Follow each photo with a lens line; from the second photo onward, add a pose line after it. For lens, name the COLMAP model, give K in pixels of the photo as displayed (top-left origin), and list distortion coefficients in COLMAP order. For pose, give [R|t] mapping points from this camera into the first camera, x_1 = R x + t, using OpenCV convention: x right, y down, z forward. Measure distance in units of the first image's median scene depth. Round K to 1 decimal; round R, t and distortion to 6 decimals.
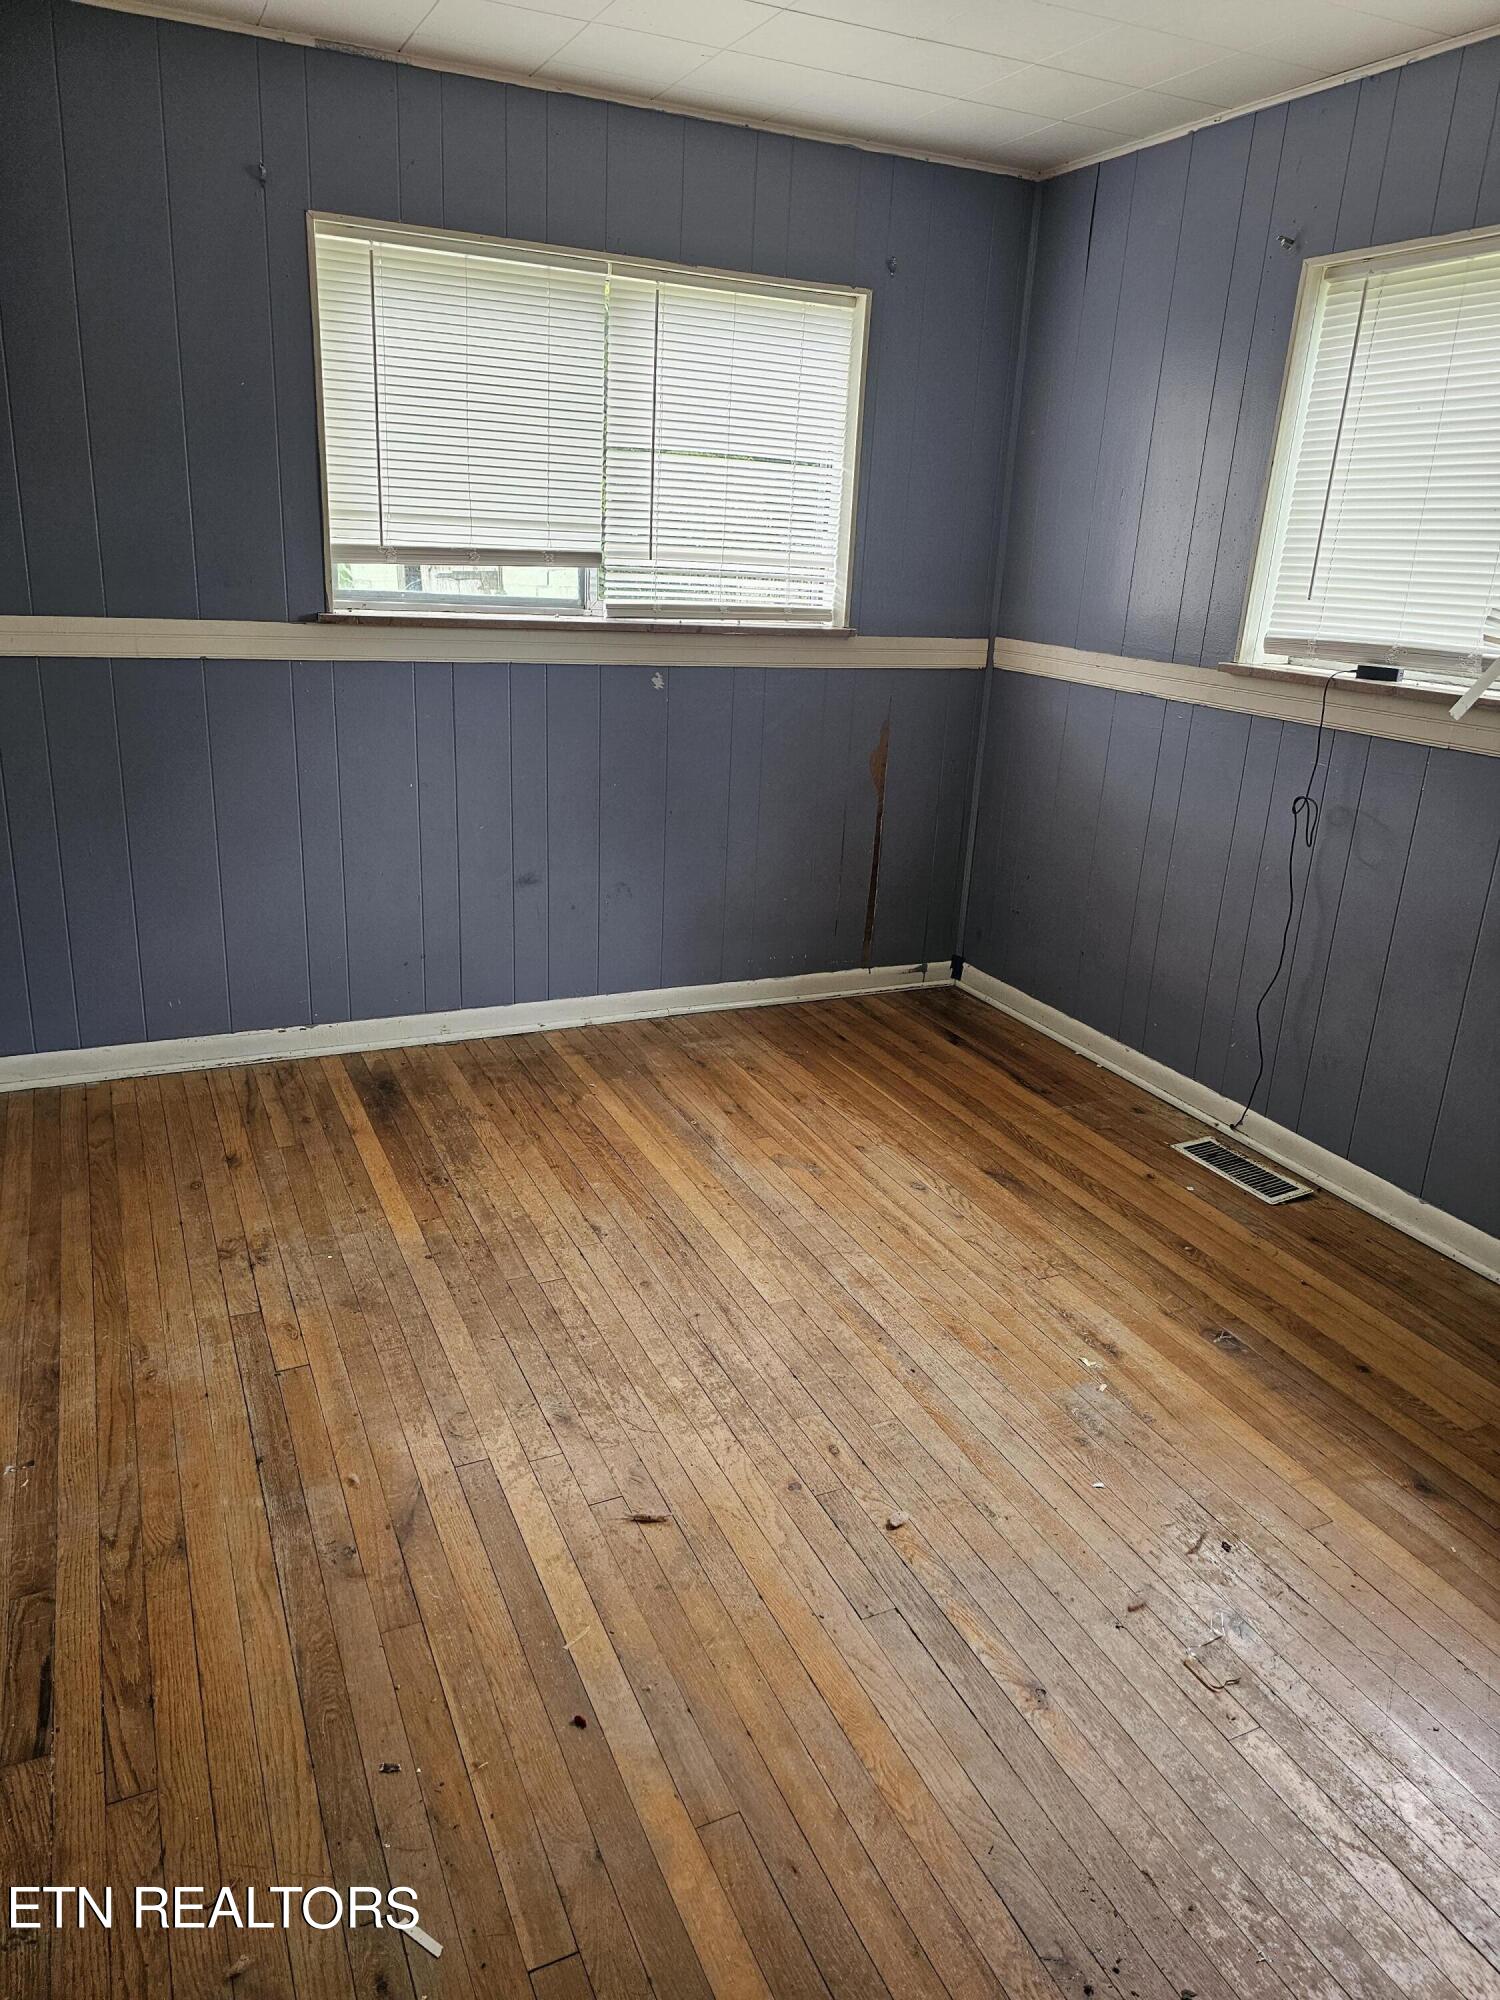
lens RADIAL K [[1350.5, 0, 748.0], [0, 1350.5, 1000.5], [0, 0, 1]] dist [0.002024, -0.001142]
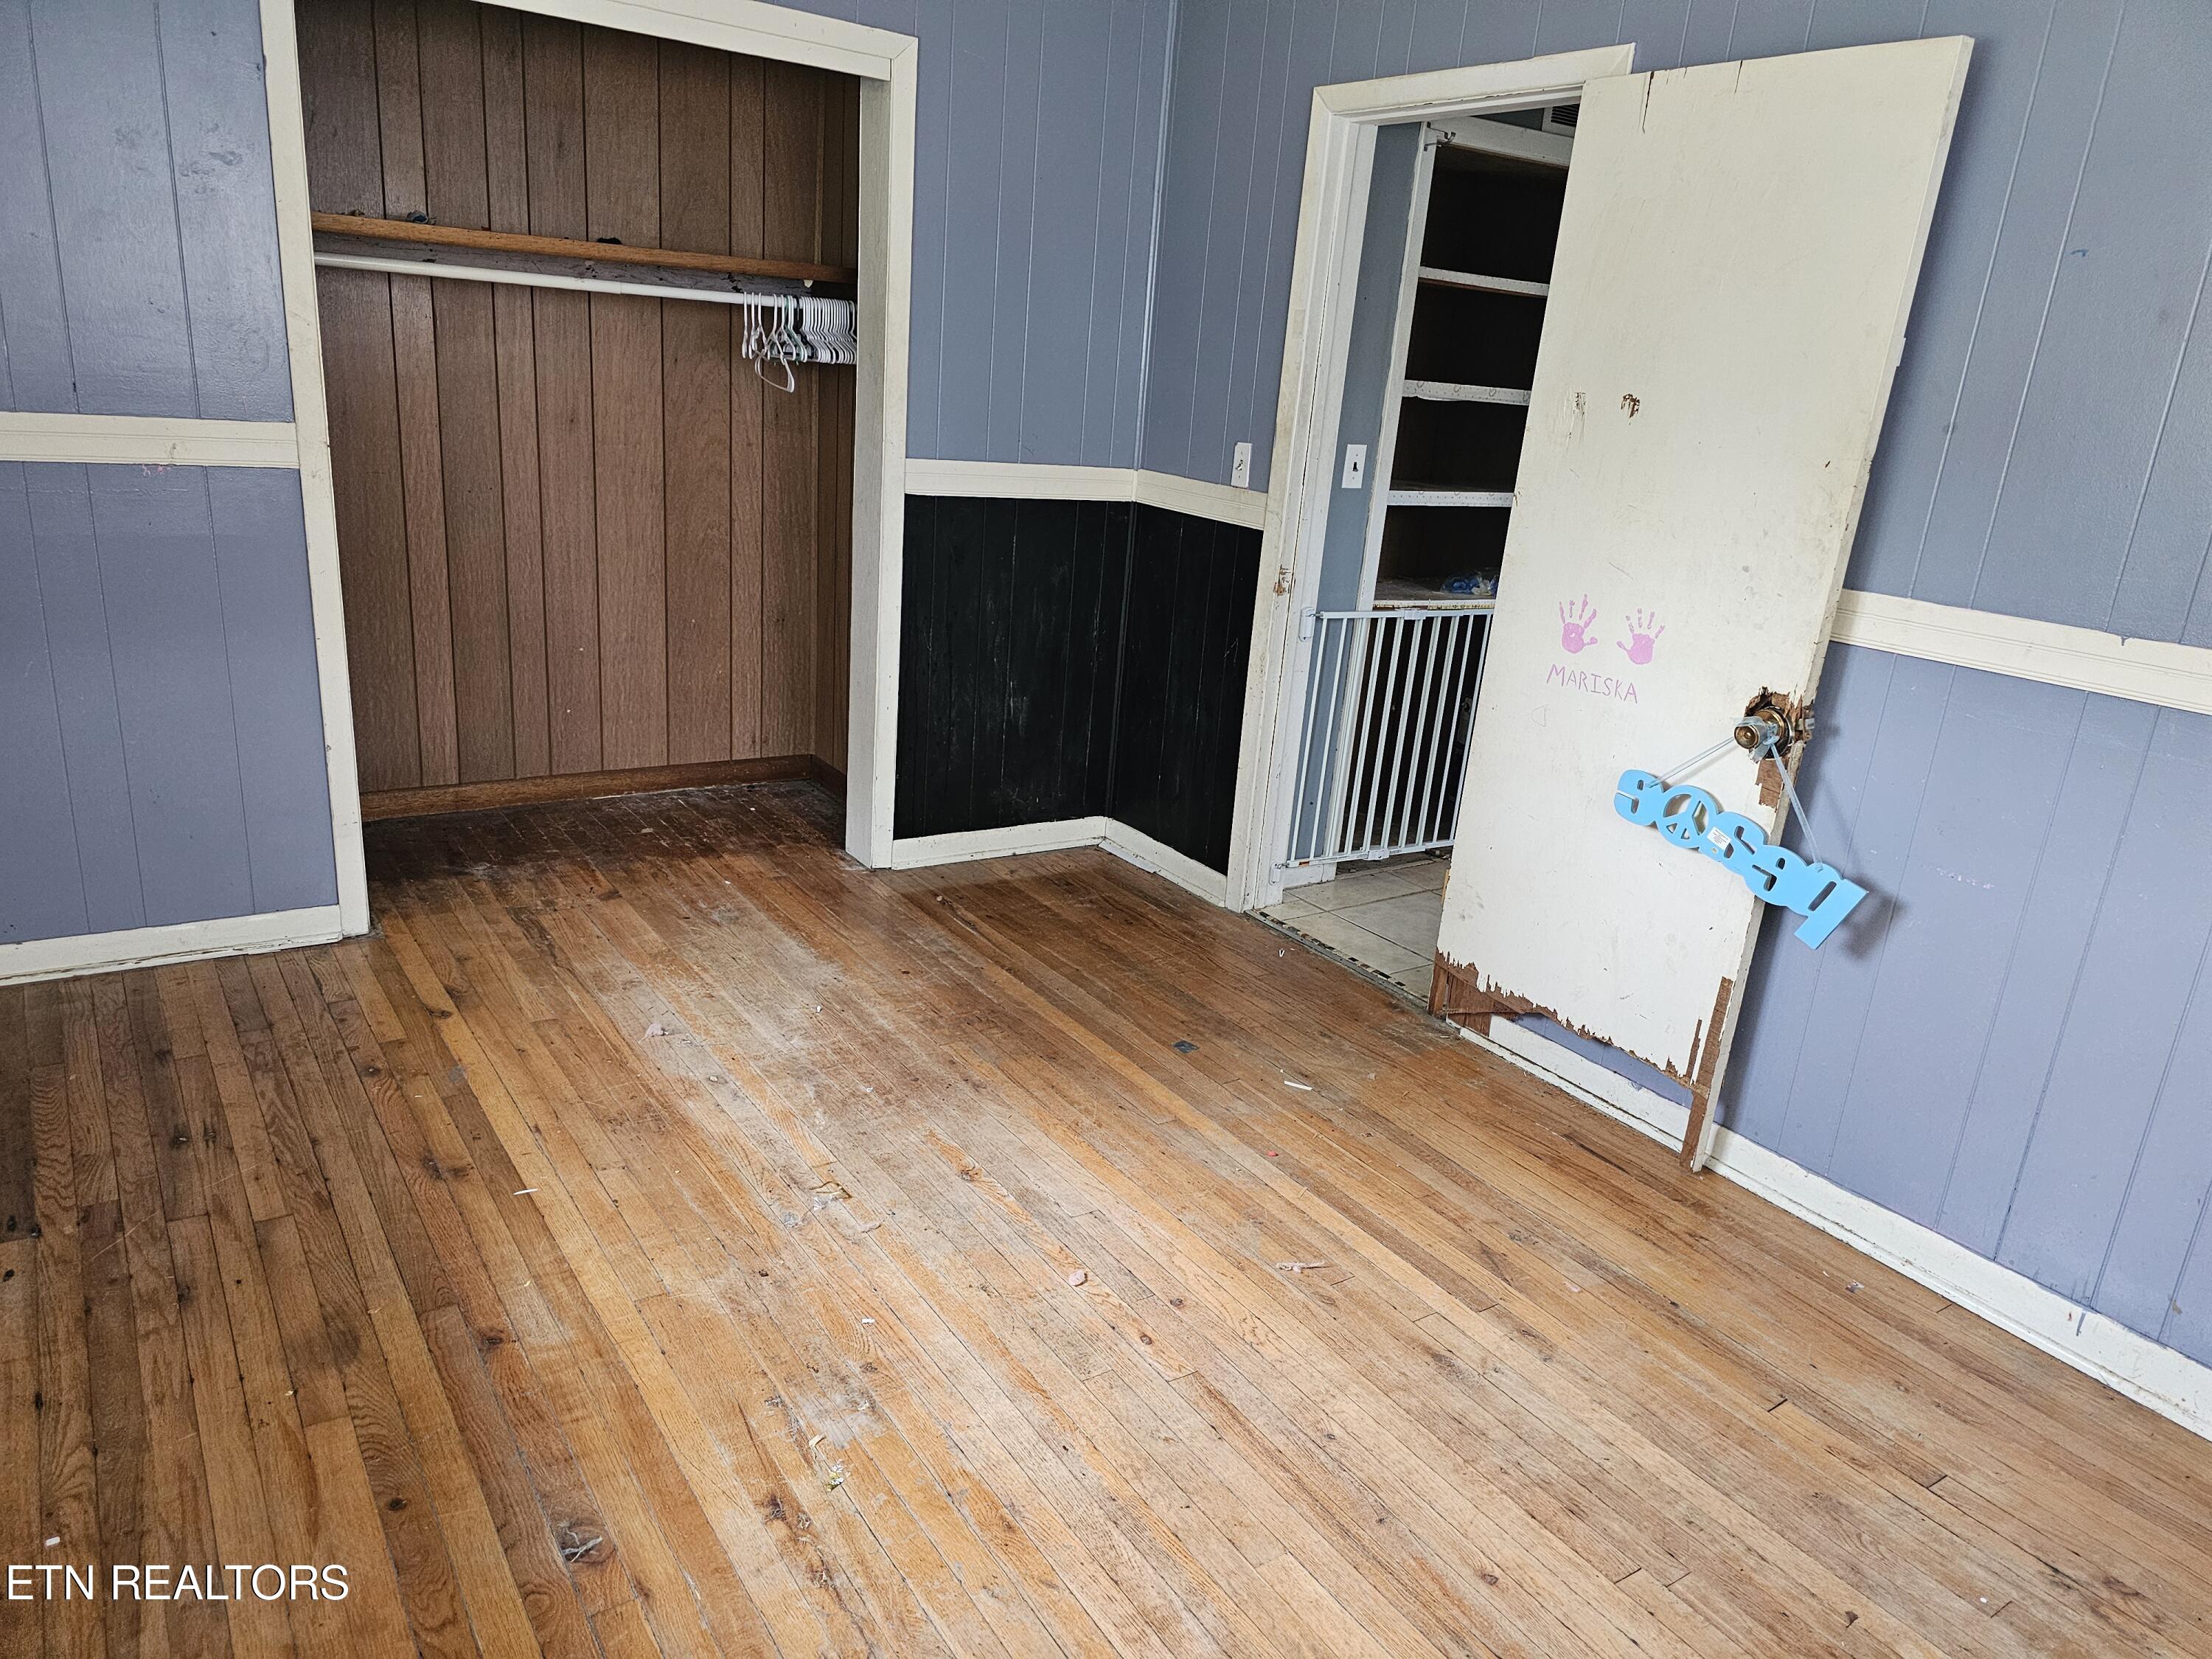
lens RADIAL K [[1493.6, 0, 1105.3], [0, 1493.6, 833.8], [0, 0, 1]] dist [0.002024, -0.001142]
pose [[-0.980086, -0.065348, -0.187515, 0.294405], [-0.163317, 0.802425, 0.573971, -0.511073], [0.112959, 0.593165, -0.797117, 1.544461]]
